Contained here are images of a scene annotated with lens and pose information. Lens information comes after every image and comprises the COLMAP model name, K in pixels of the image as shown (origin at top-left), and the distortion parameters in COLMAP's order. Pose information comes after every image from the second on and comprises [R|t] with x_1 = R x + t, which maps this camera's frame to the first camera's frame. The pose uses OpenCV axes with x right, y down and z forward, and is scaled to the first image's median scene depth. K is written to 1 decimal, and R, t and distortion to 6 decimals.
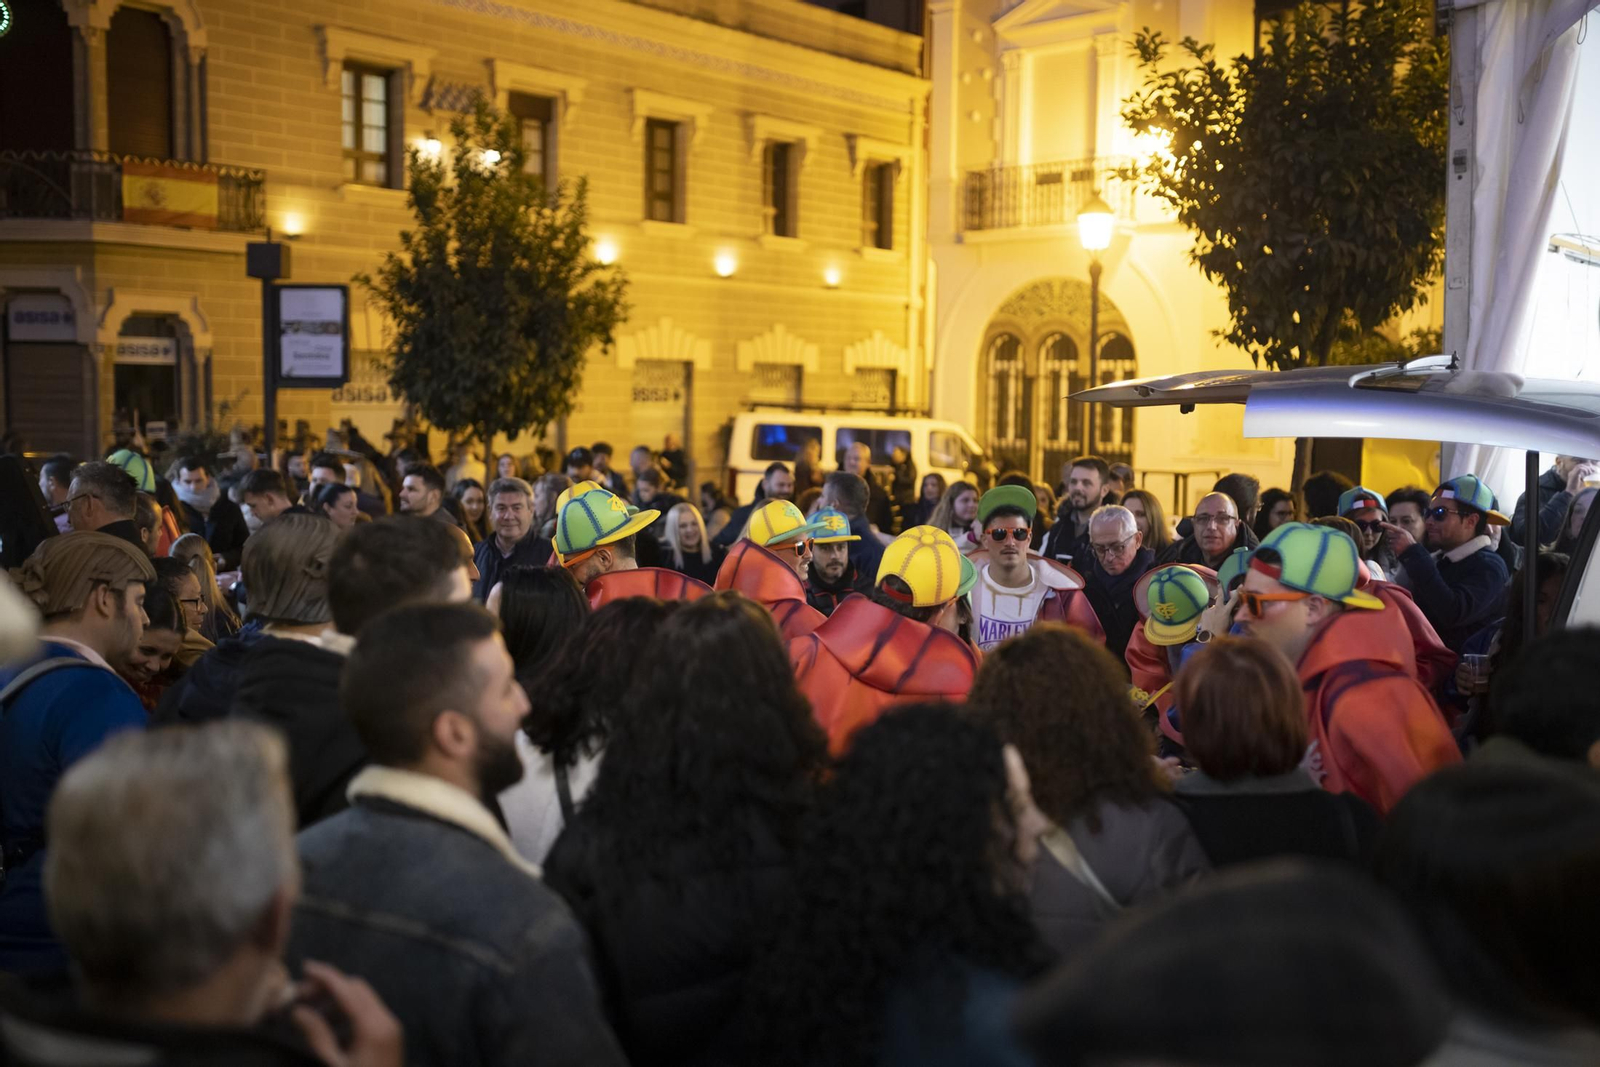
lens RADIAL K [[1481.9, 0, 799.9], [0, 1481.9, 536.4], [0, 0, 1]] dist [-0.057699, 0.018484]
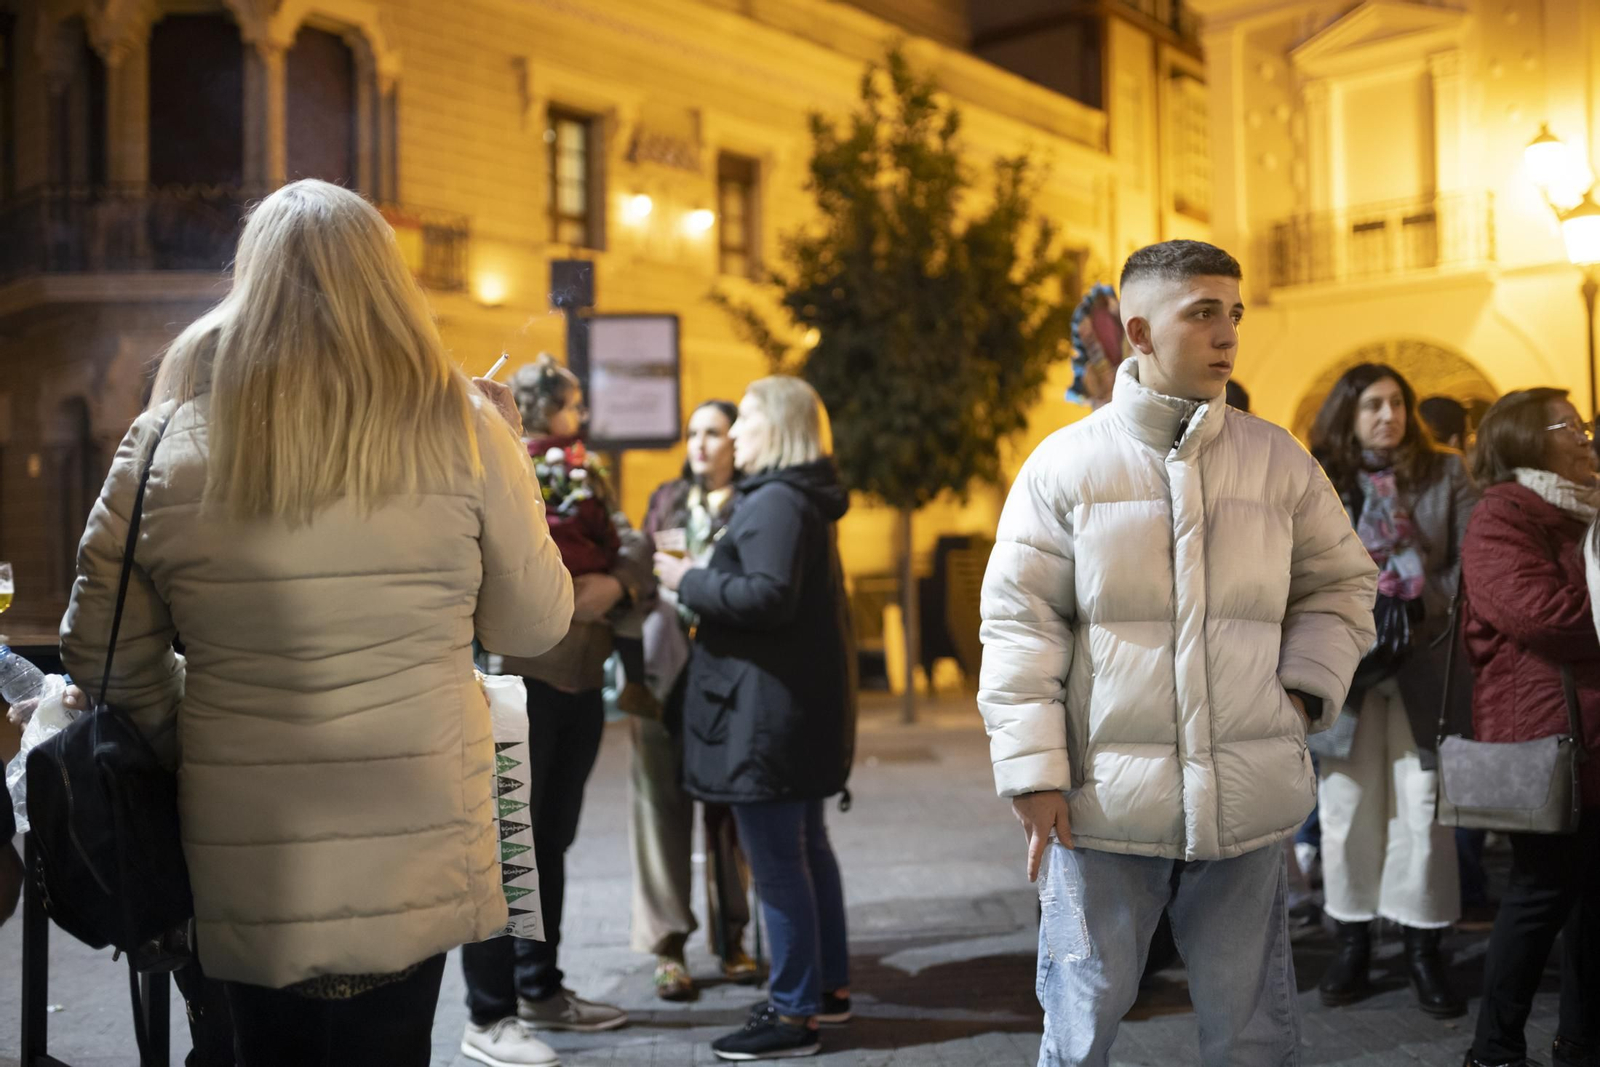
lens RADIAL K [[1481.9, 0, 799.9], [0, 1481.9, 536.4], [0, 0, 1]] dist [-0.057699, 0.018484]
pose [[0.999235, -0.027788, 0.027509, -0.190250], [0.030639, 0.993533, -0.109329, 0.019410], [-0.024293, 0.110088, 0.993625, 0.180900]]
